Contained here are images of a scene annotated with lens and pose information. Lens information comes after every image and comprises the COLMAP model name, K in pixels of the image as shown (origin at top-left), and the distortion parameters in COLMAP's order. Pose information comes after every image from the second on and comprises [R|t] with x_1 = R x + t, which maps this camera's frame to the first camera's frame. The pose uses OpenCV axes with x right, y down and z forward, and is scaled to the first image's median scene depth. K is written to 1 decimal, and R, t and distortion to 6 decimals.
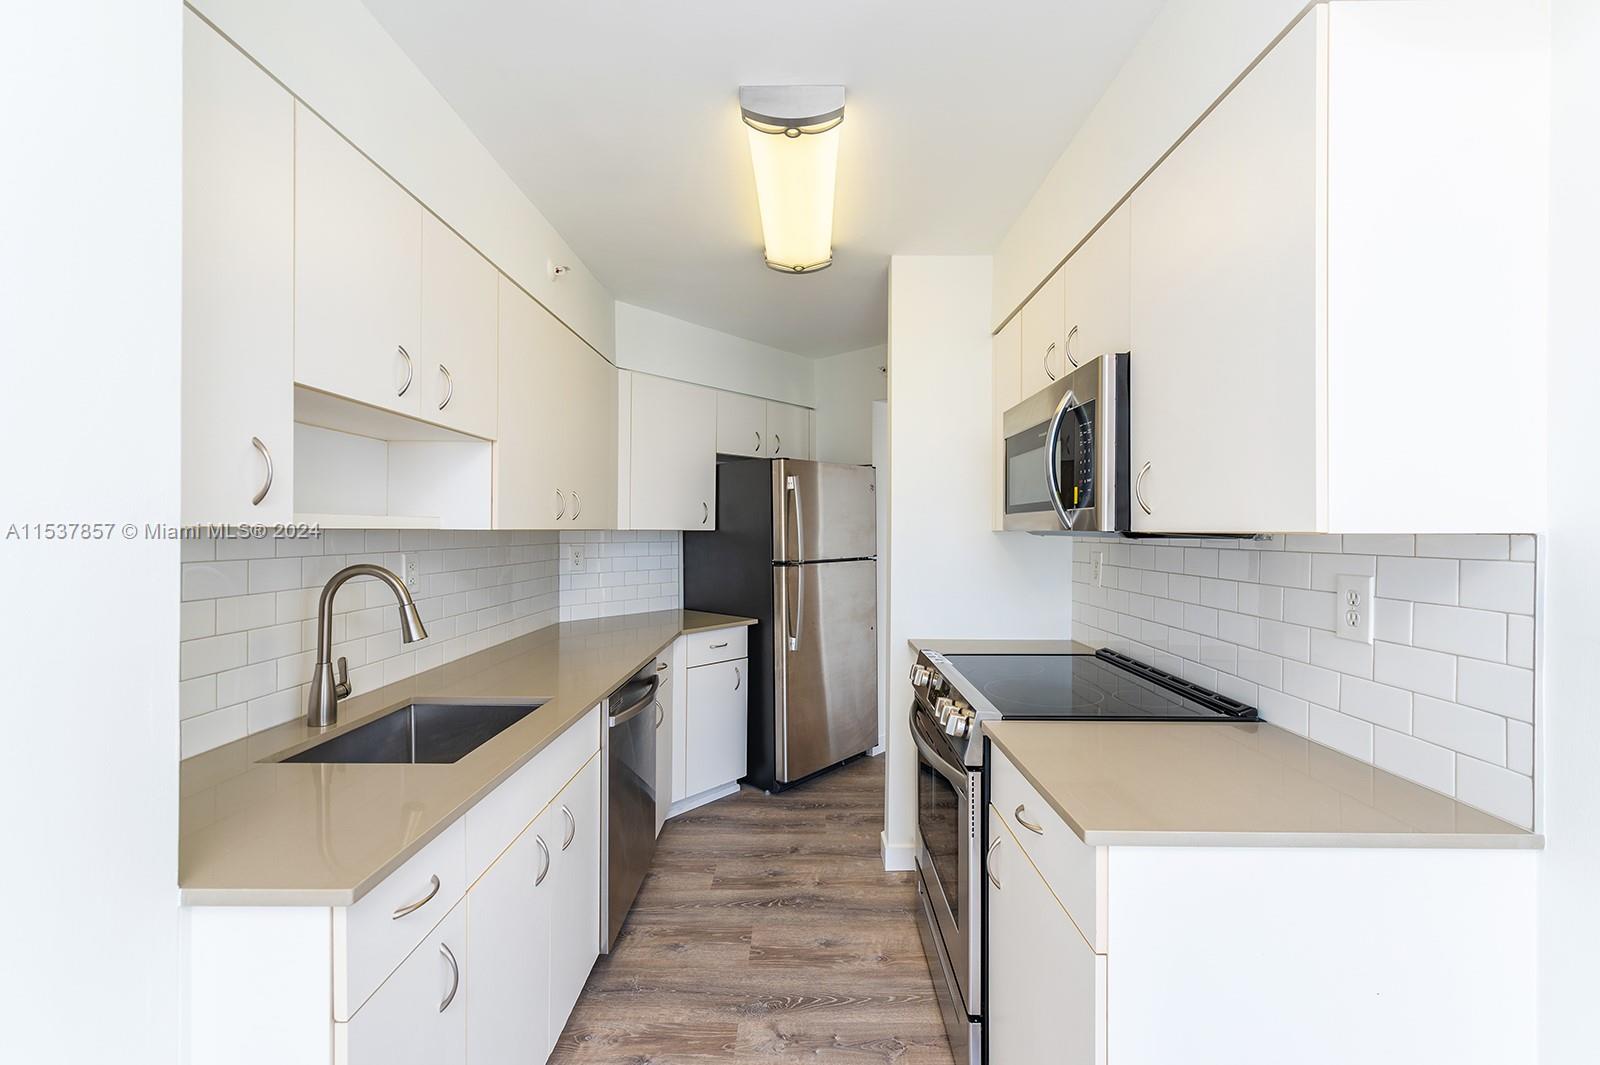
lens RADIAL K [[650.0, 0, 799.2], [0, 650.0, 529.0], [0, 0, 1]] dist [0.006652, -0.000226]
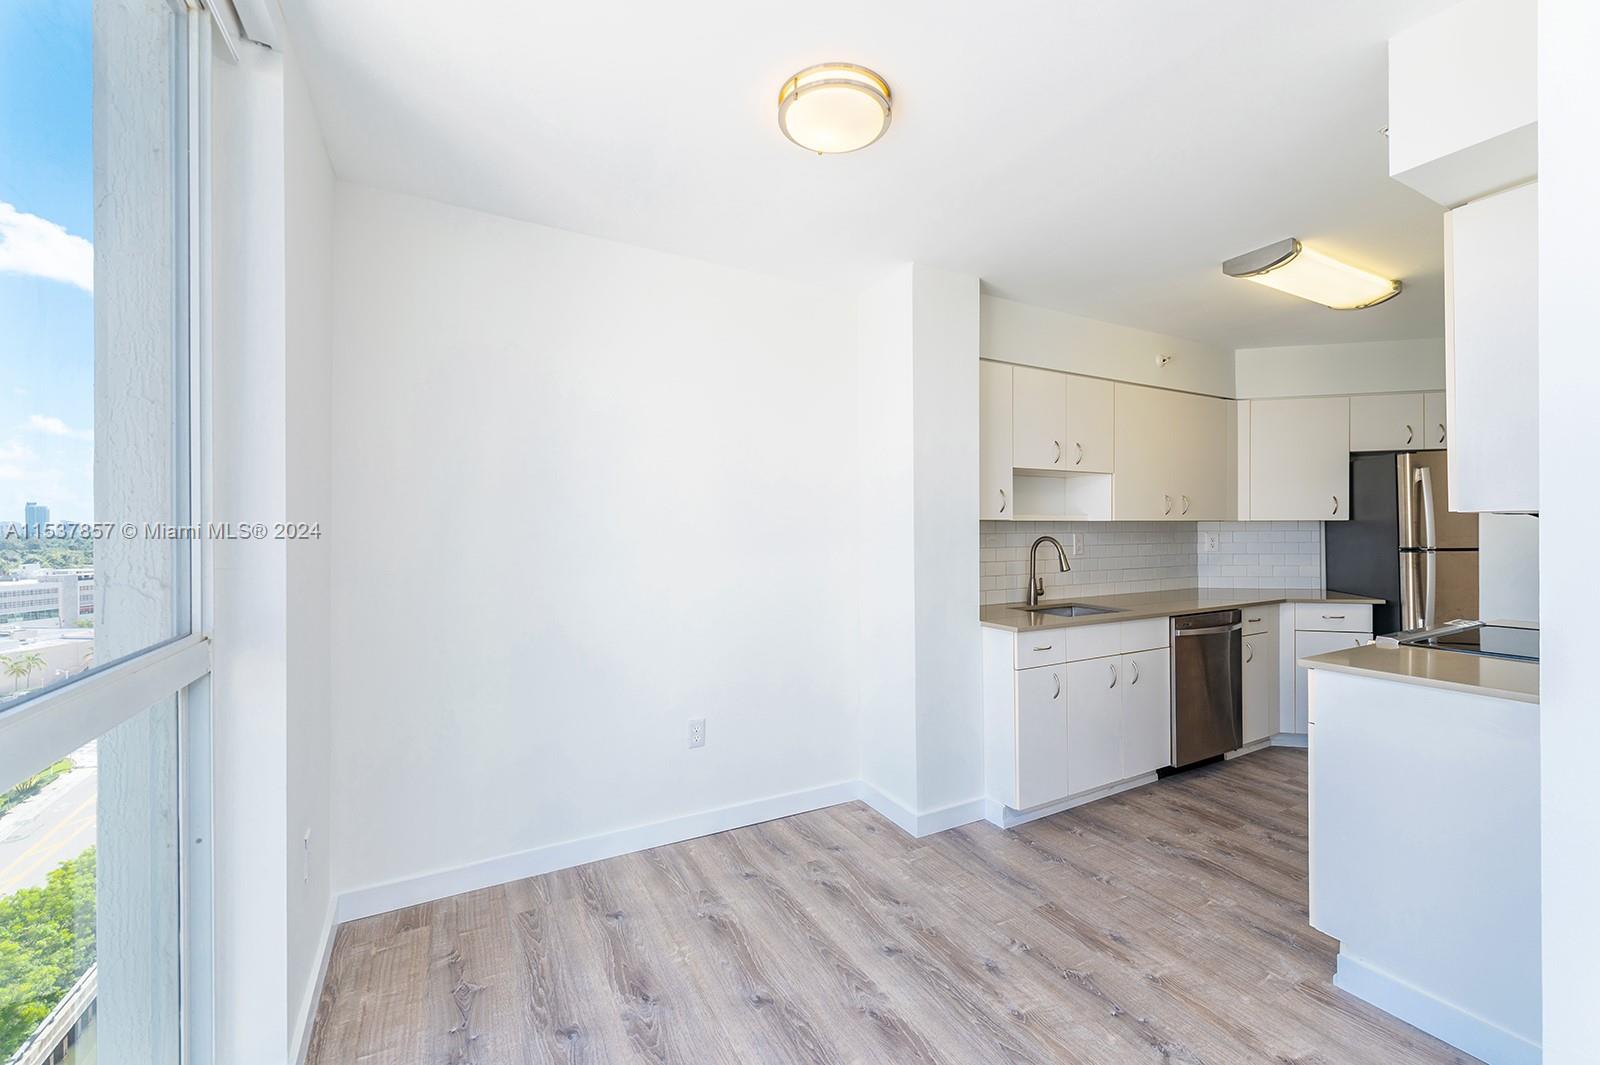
lens RADIAL K [[650.0, 0, 799.2], [0, 650.0, 529.0], [0, 0, 1]] dist [0.006652, -0.000226]
pose [[0.476880, -0.004018, -0.878959, 0.736868], [0.009160, 0.999958, 0.000399, 0.015545], [0.878921, -0.008241, 0.476897, -0.675323]]
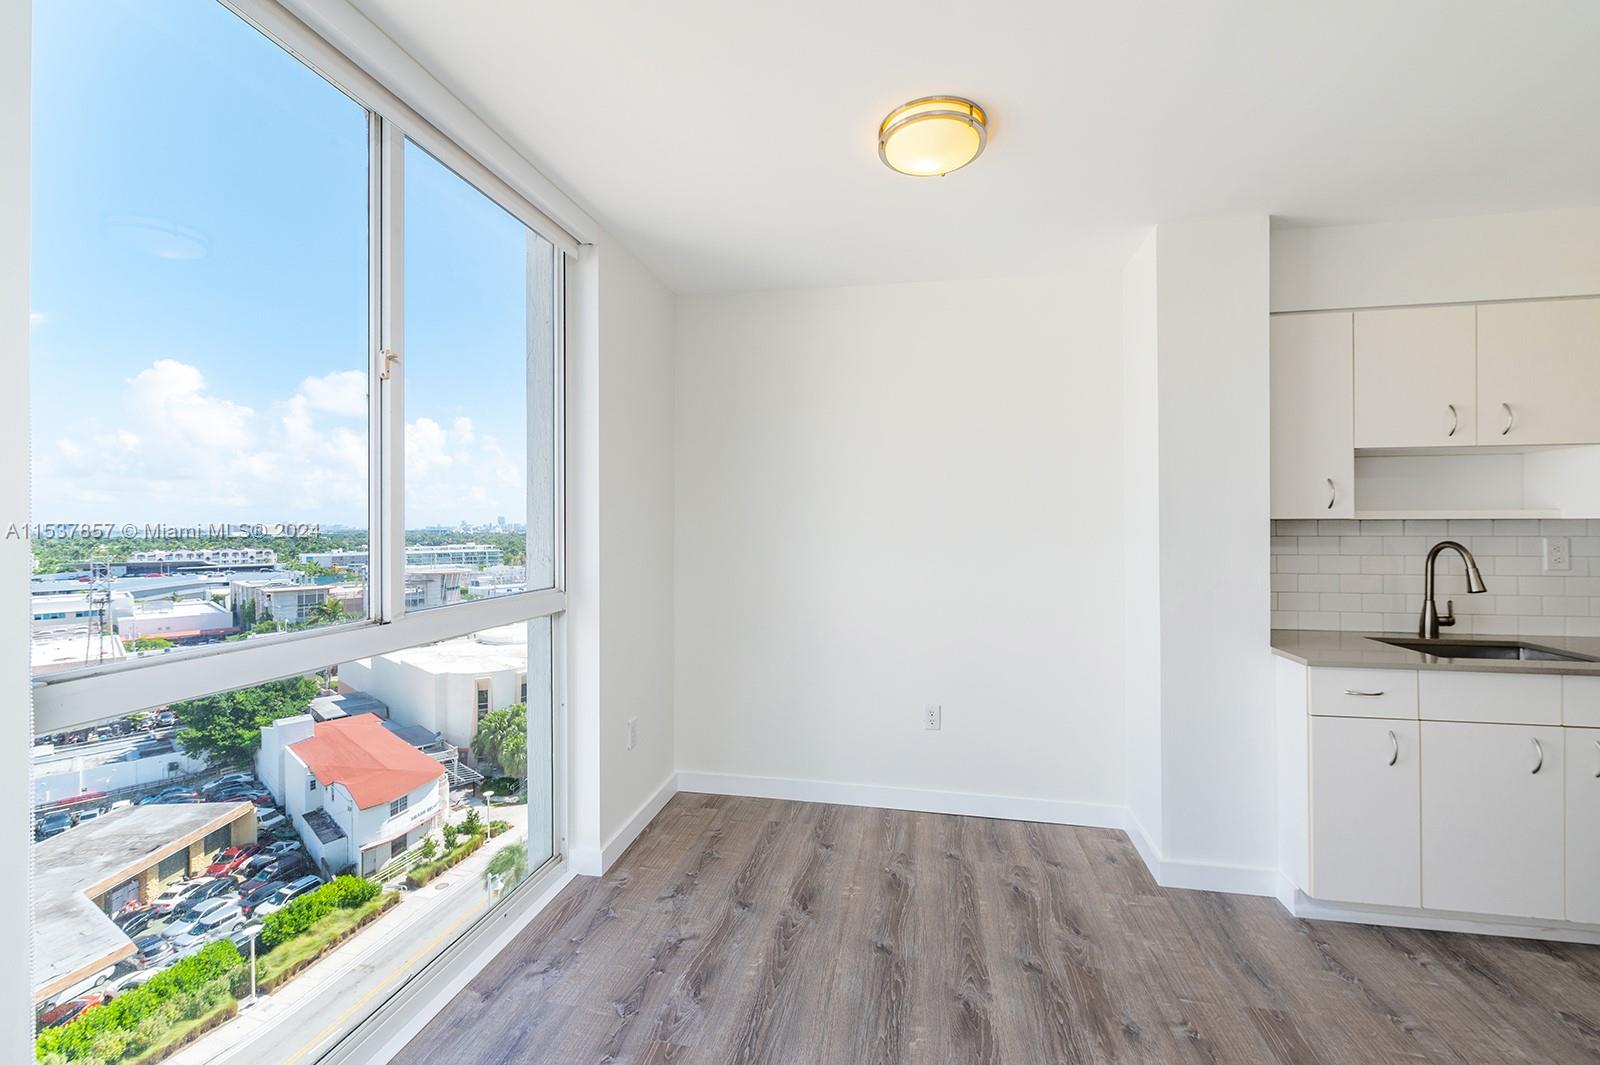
lens RADIAL K [[641.1, 0, 807.4], [0, 641.1, 525.0], [0, 0, 1]] dist [-0.001941, -0.000244]
pose [[-0.190239, -0.004513, -0.981728, 0.932697], [0.005085, 0.999971, -0.005582, 0.011993], [0.981725, -0.006054, -0.190210, -0.191320]]
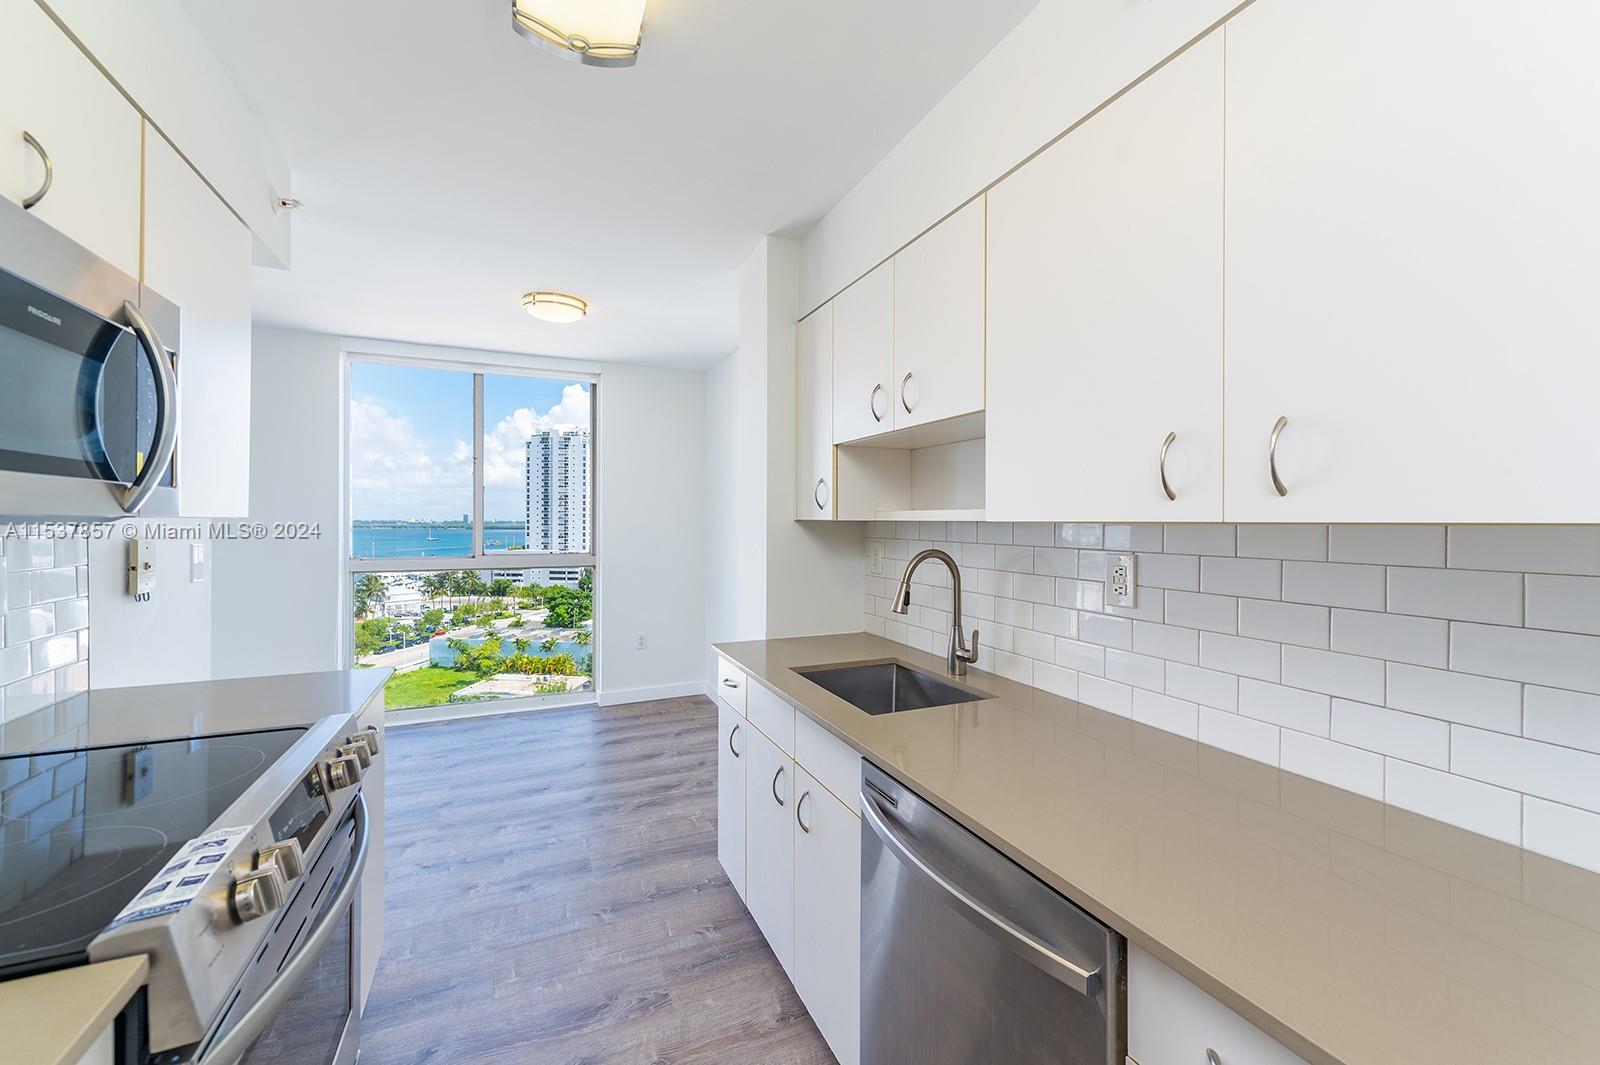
lens RADIAL K [[632.6, 0, 805.8], [0, 632.6, 521.4], [0, 0, 1]] dist [0.001151, 0.000054]
pose [[-0.912951, -0.006581, -0.408017, 0.030845], [-0.006083, 0.999978, -0.002519, 0.004667], [0.408024, 0.000182, -0.912971, 1.638576]]
